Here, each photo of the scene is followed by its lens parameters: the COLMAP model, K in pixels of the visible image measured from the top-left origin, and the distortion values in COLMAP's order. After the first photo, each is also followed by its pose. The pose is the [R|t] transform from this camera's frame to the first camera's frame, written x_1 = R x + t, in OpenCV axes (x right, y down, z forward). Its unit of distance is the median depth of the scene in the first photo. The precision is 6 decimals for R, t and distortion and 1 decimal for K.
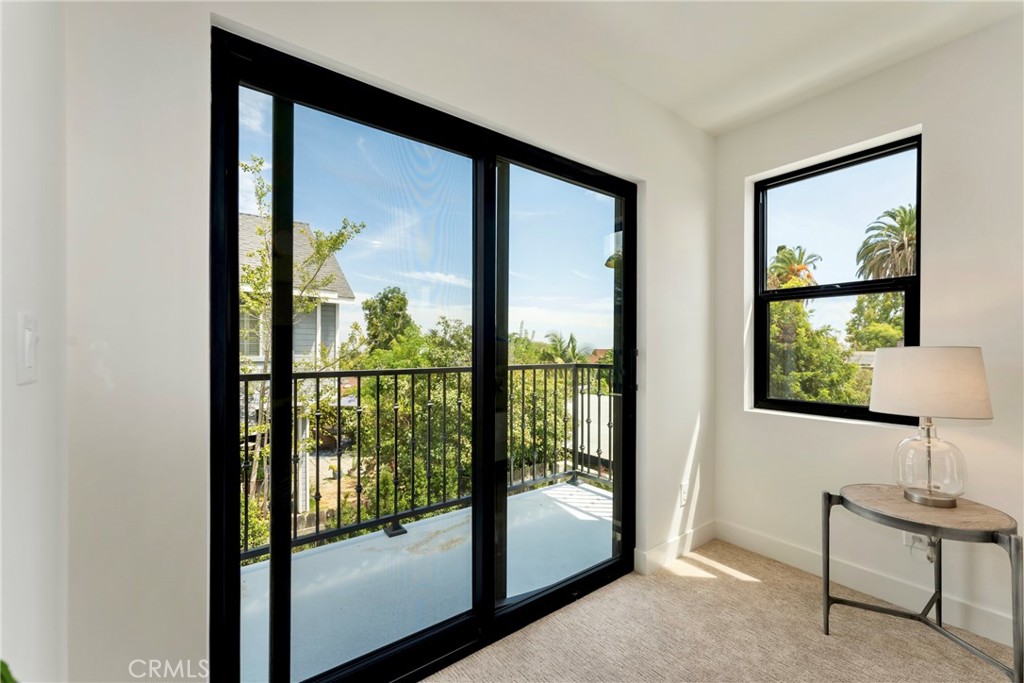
lens RADIAL K [[418.9, 0, 510.9], [0, 418.9, 346.5], [0, 0, 1]] dist [-0.000763, -0.000066]
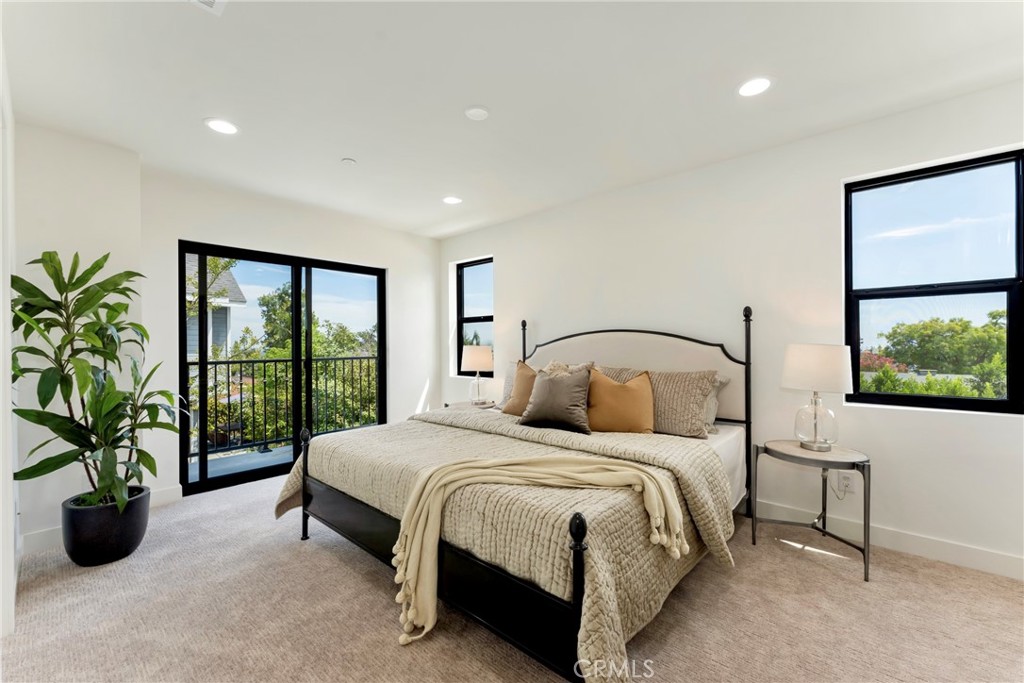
lens RADIAL K [[418.9, 0, 513.0], [0, 418.9, 337.9], [0, 0, 1]] dist [-0.000763, -0.000066]
pose [[0.979683, -0.013000, 0.200132, 0.131217], [0.014697, 0.999867, -0.006999, -0.005111], [-0.200015, 0.009799, 0.979744, -0.310292]]
